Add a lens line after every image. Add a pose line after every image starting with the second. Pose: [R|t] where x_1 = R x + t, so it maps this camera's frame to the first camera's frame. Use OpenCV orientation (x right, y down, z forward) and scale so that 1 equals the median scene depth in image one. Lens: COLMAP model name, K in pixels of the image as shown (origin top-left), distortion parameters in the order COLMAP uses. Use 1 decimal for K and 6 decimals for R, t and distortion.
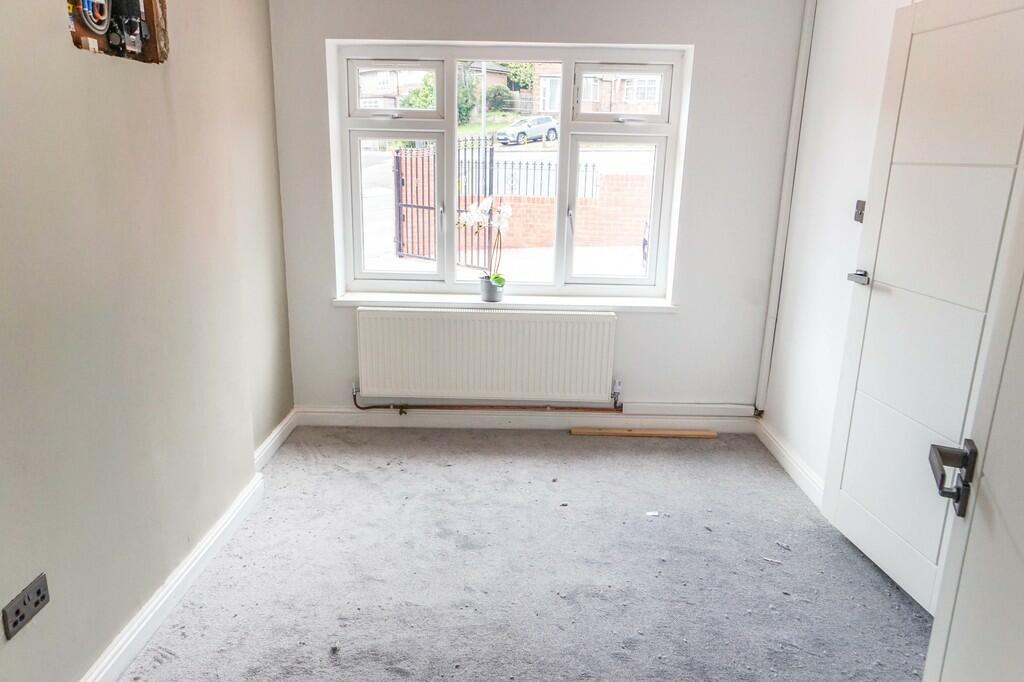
lens RADIAL K [[714.5, 0, 509.6], [0, 714.5, 343.5], [0, 0, 1]] dist [0.020529, 0.018307]
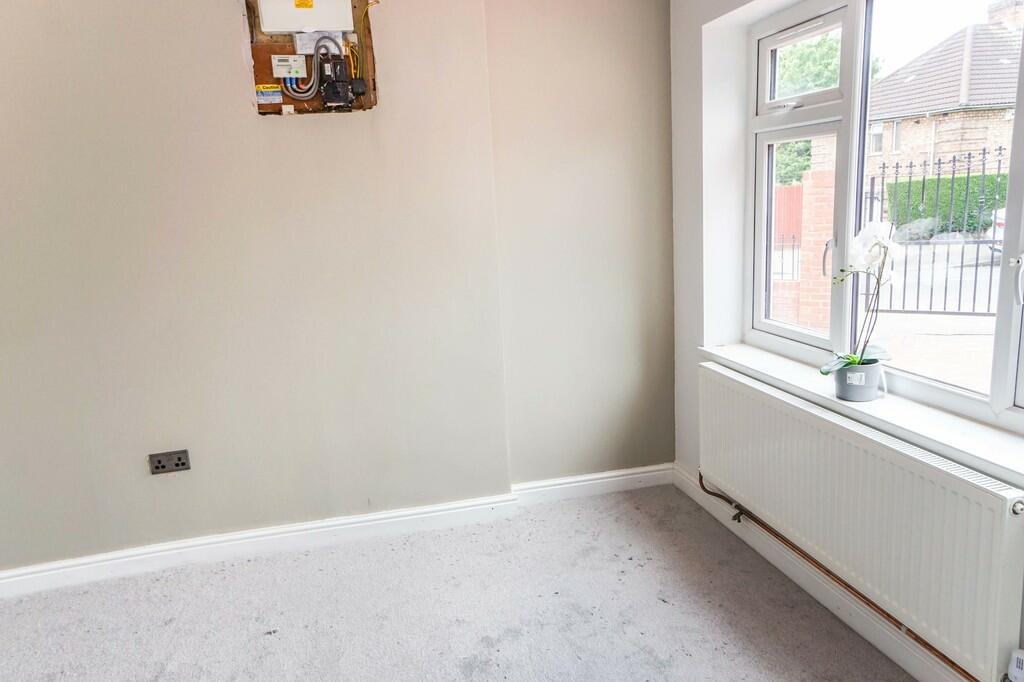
lens RADIAL K [[714.5, 0, 509.4], [0, 714.5, 337.1], [0, 0, 1]] dist [0.020529, 0.018307]
pose [[0.225892, 0.160729, -0.960801, 0.491298], [-0.204450, 0.972150, 0.114560, -0.123712], [0.952456, 0.170557, 0.252462, 0.605177]]
